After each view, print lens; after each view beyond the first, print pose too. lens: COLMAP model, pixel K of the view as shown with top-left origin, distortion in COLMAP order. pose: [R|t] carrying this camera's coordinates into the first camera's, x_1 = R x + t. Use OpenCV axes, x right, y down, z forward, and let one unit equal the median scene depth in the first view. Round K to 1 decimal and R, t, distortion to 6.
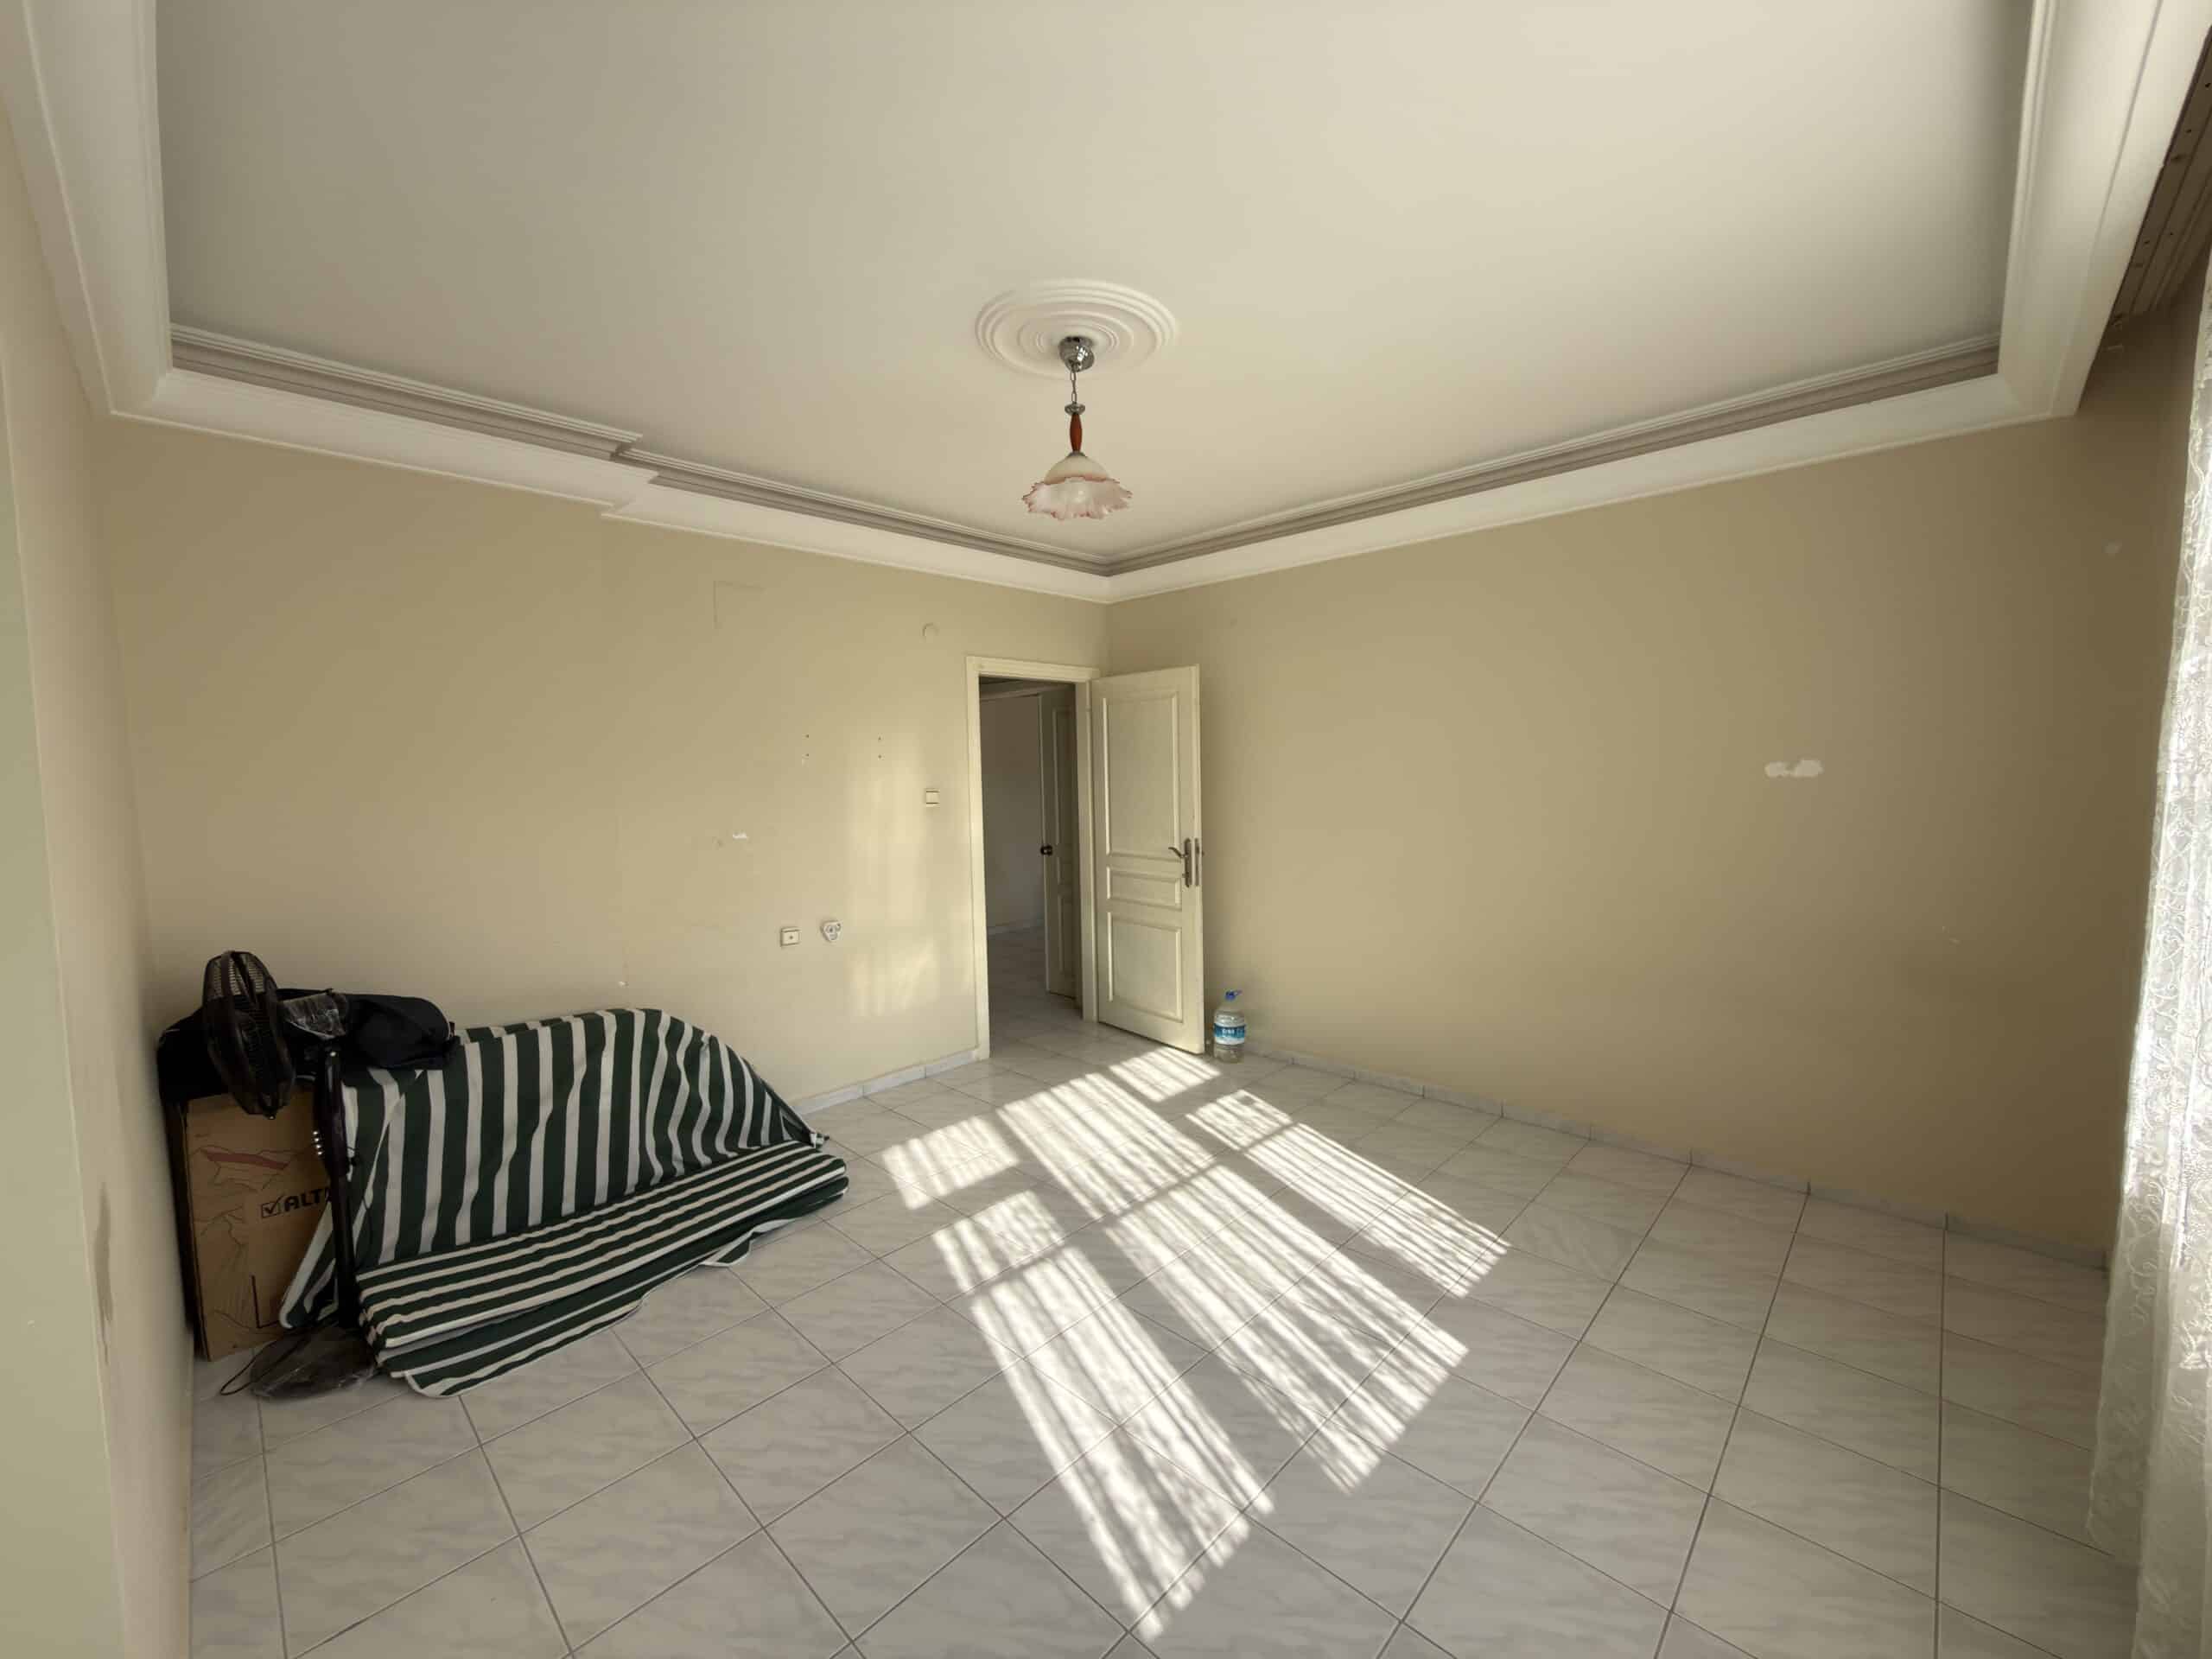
lens RADIAL K [[873.9, 0, 1111.6], [0, 873.9, 830.3], [0, 0, 1]] dist [0.002391, 0.000131]
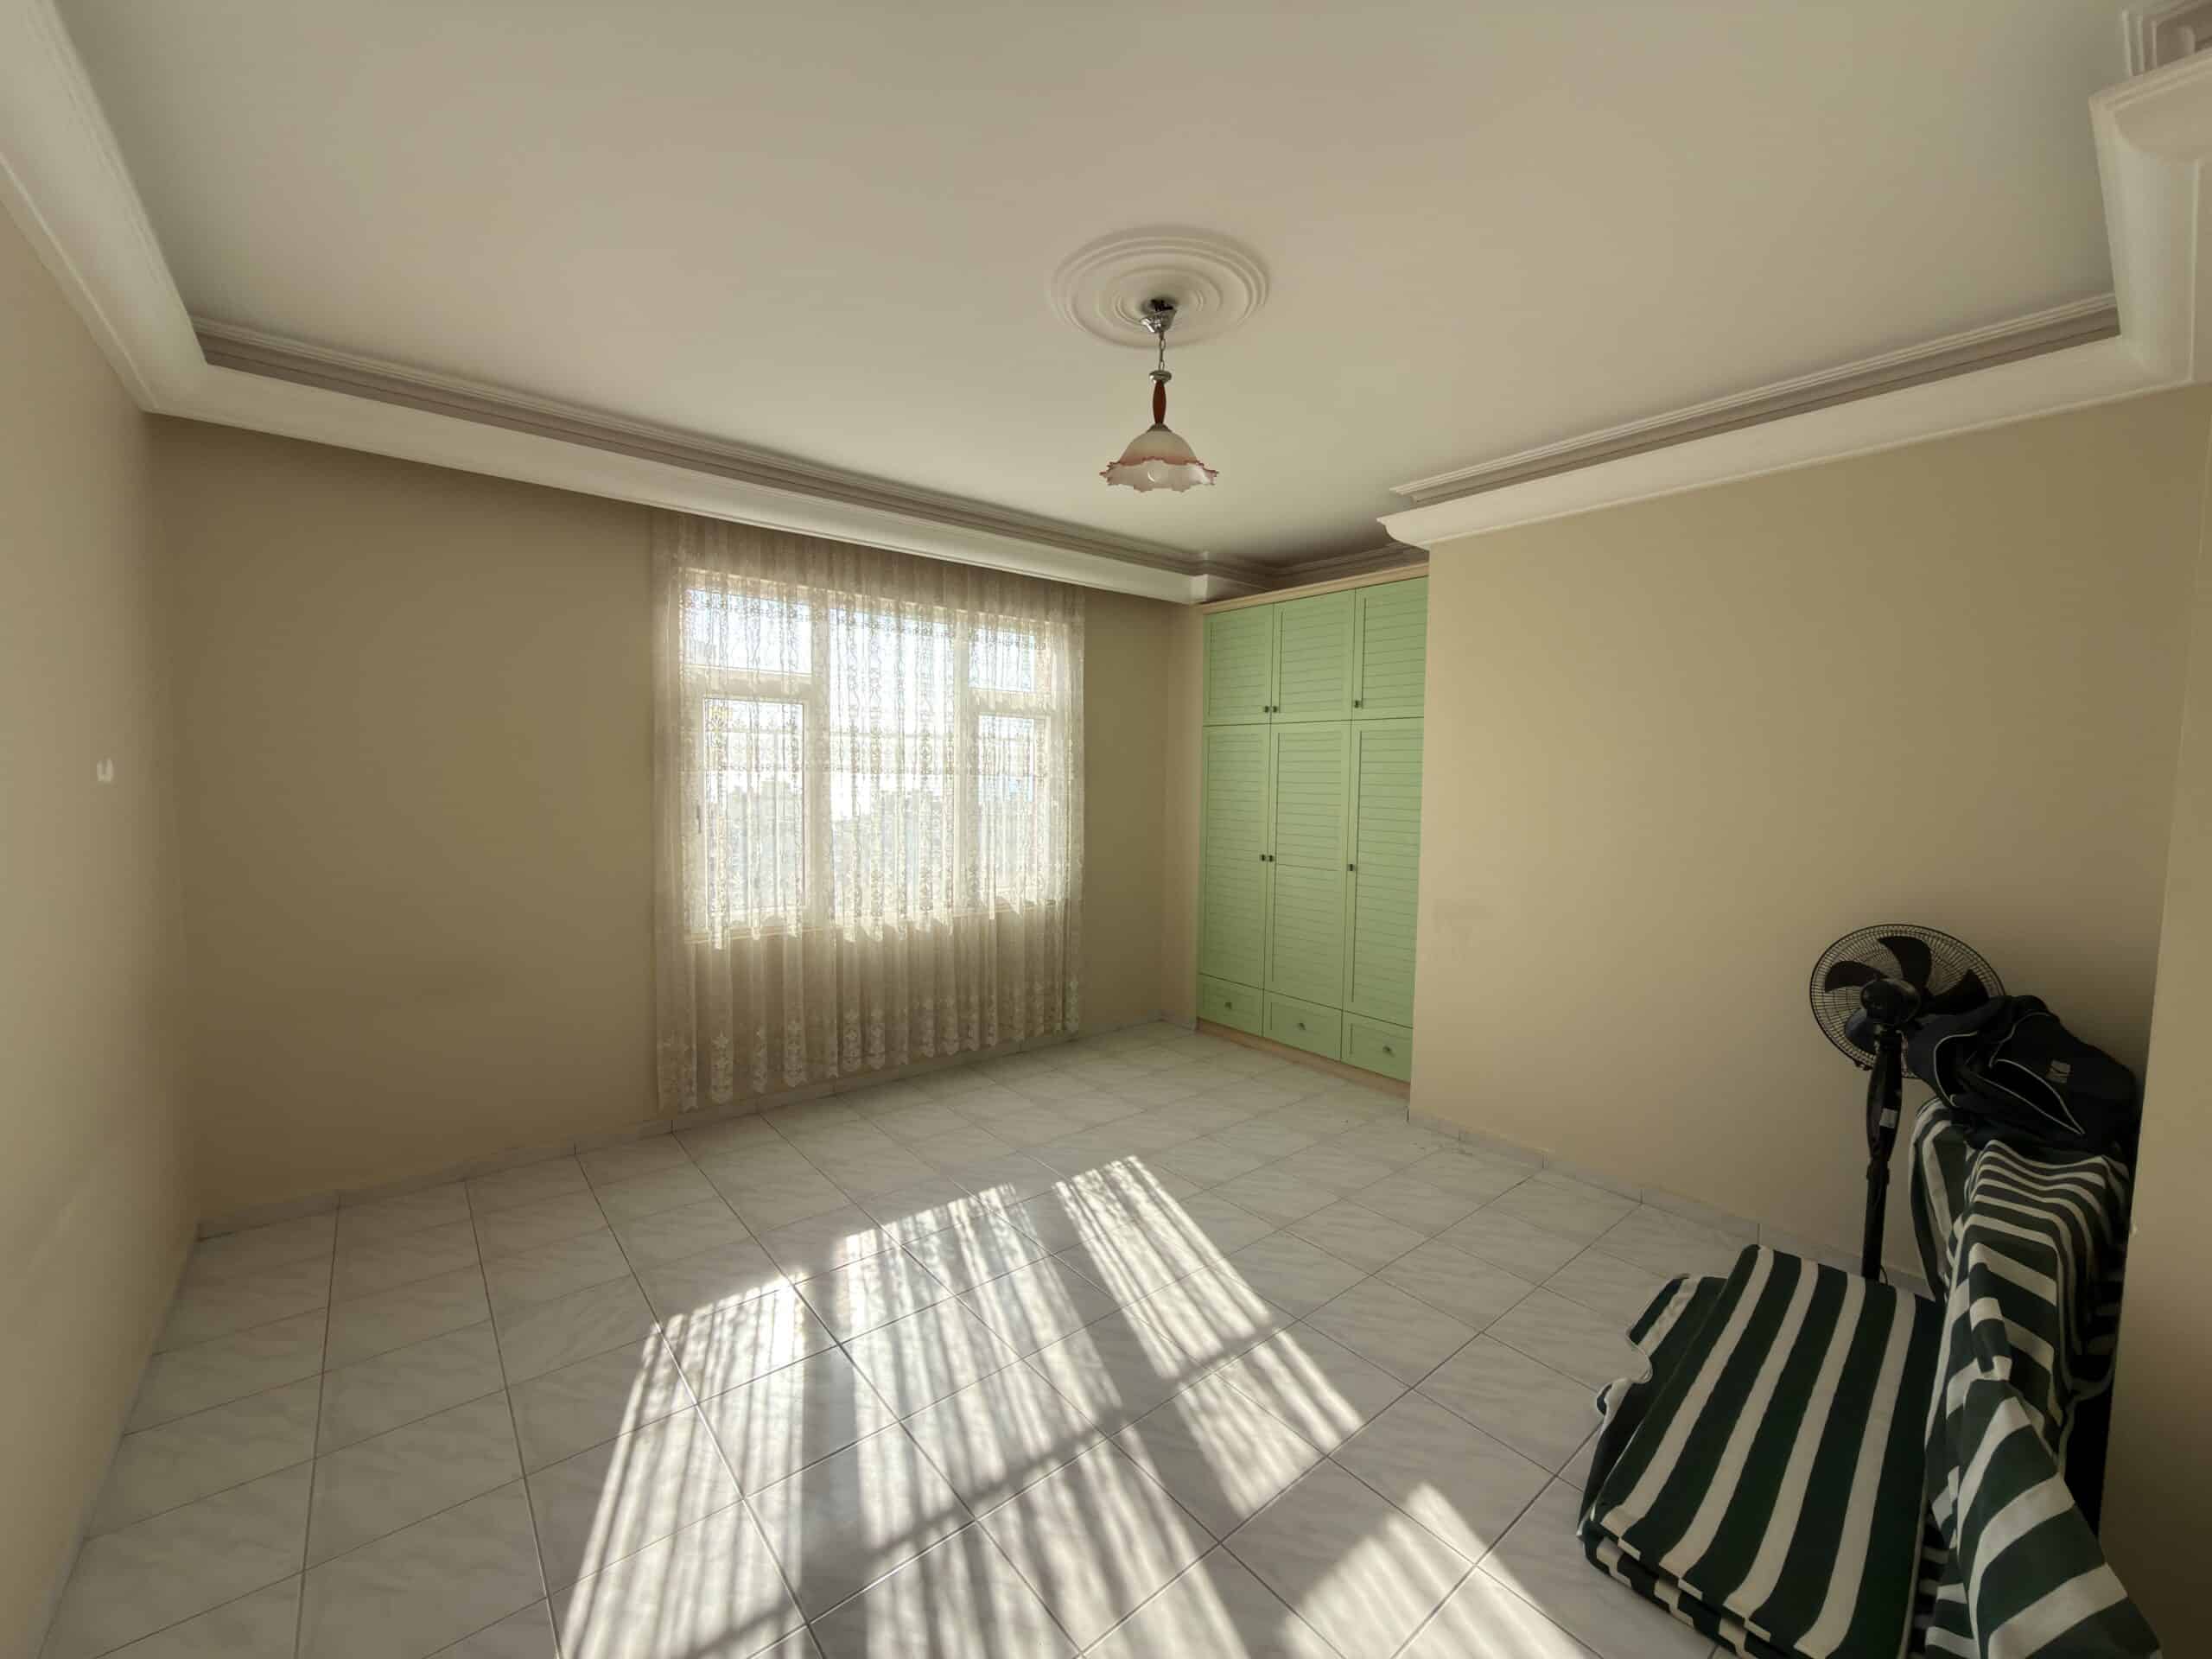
lens RADIAL K [[873.9, 0, 1111.6], [0, 873.9, 830.3], [0, 0, 1]] dist [0.002391, 0.000131]
pose [[-0.993446, -0.003131, 0.114258, -0.092789], [0.012598, 0.990536, 0.136675, -0.128191], [-0.113605, 0.137218, -0.984005, 1.886386]]
